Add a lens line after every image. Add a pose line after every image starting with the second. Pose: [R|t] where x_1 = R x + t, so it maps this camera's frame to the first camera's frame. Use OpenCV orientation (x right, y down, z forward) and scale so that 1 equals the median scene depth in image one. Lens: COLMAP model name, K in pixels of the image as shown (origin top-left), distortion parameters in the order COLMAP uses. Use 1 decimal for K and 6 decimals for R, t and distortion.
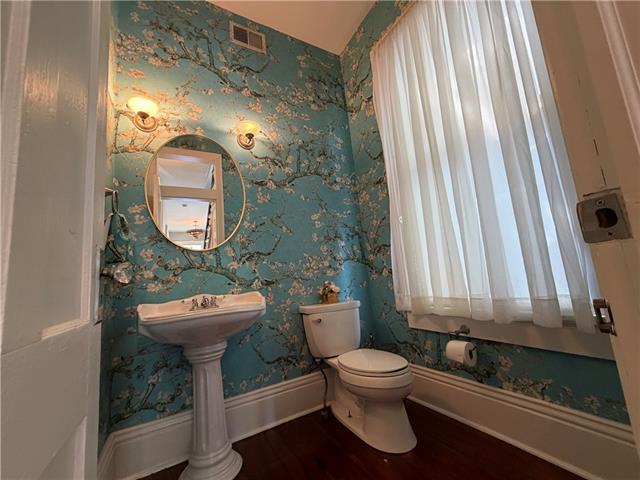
lens RADIAL K [[255.7, 0, 319.7], [0, 255.7, 240.9], [0, 0, 1]] dist [0.000883, -0.000117]
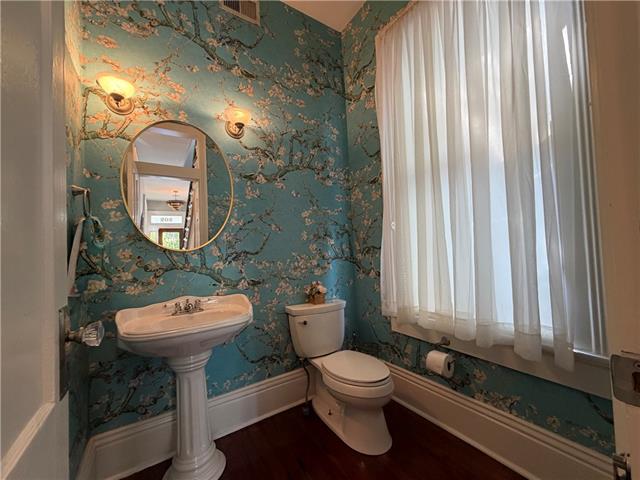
lens RADIAL K [[255.7, 0, 319.4], [0, 255.7, 241.3], [0, 0, 1]] dist [0.000883, -0.000117]
pose [[0.996440, 0.052541, 0.065926, -0.033022], [-0.059254, 0.992770, 0.104390, -0.129720], [-0.059965, -0.107924, 0.992349, 0.038976]]
